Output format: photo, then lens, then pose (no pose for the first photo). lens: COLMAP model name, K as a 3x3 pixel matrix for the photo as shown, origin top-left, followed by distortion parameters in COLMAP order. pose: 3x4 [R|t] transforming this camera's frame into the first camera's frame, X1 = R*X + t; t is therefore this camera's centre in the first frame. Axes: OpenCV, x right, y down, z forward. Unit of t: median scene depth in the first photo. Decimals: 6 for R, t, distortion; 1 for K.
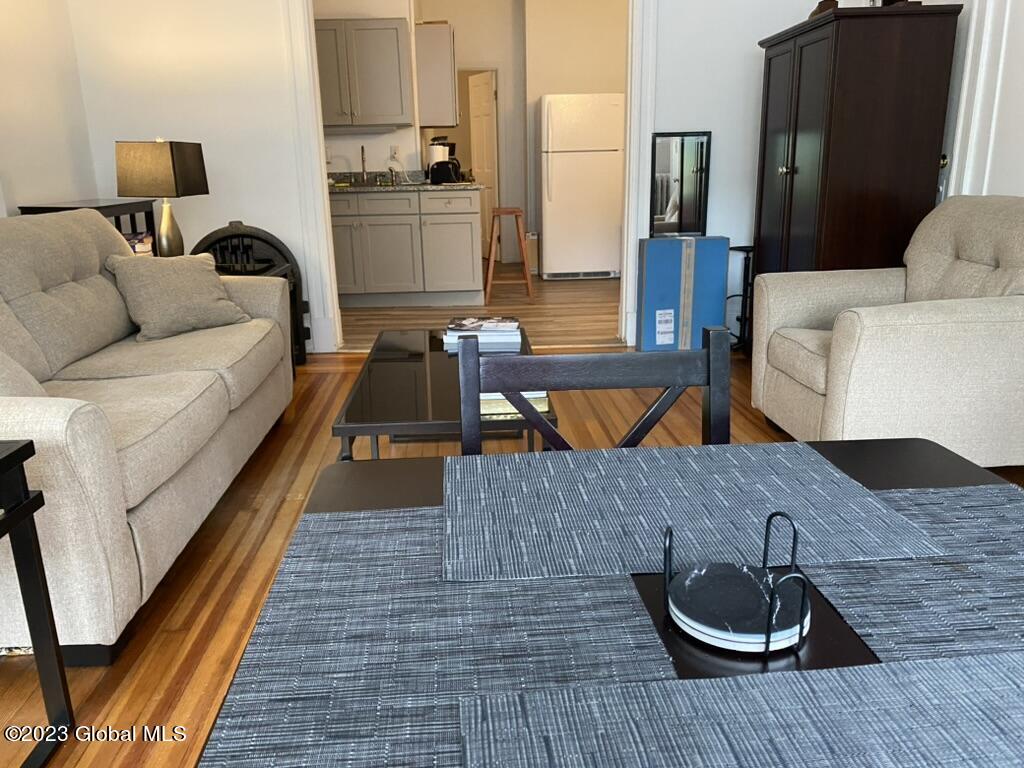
lens RADIAL K [[781.1, 0, 512.0], [0, 781.1, 384.0], [0, 0, 1]] dist [0.051543, -0.000438]
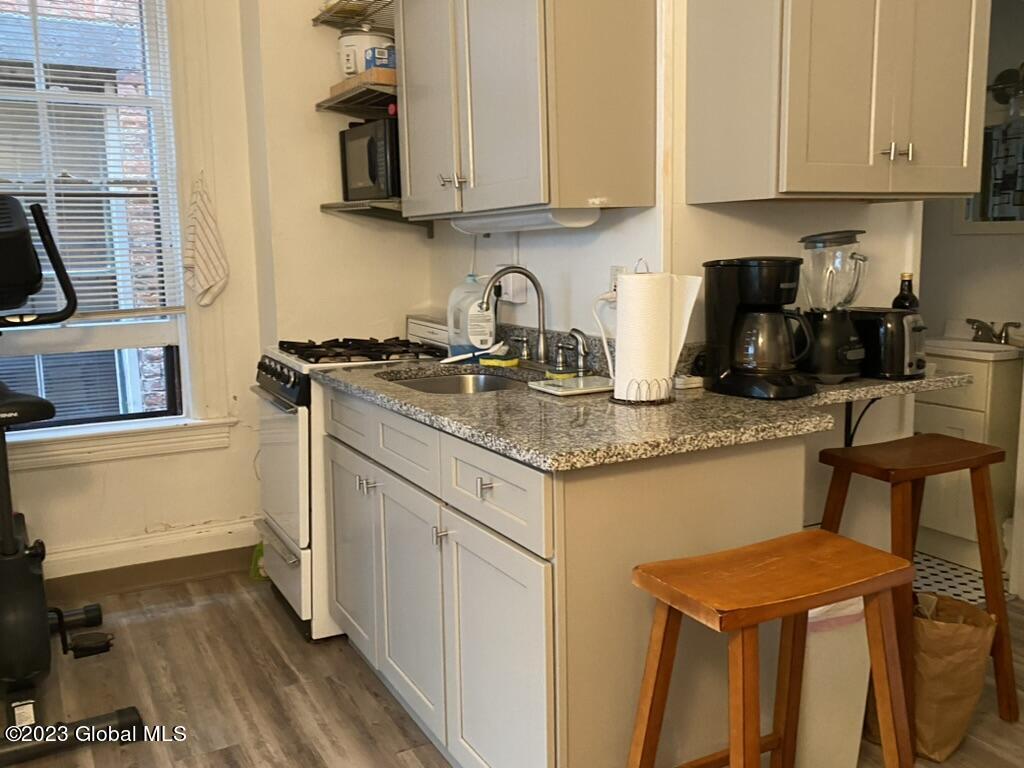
lens RADIAL K [[904.3, 0, 512.0], [0, 904.3, 384.0], [0, 0, 1]] dist [0.130371, -0.285832]
pose [[0.425361, 0.151544, -0.892246, 0.161711], [-0.241339, 0.969175, 0.049556, -0.238079], [0.872252, 0.194254, 0.448823, 0.723661]]
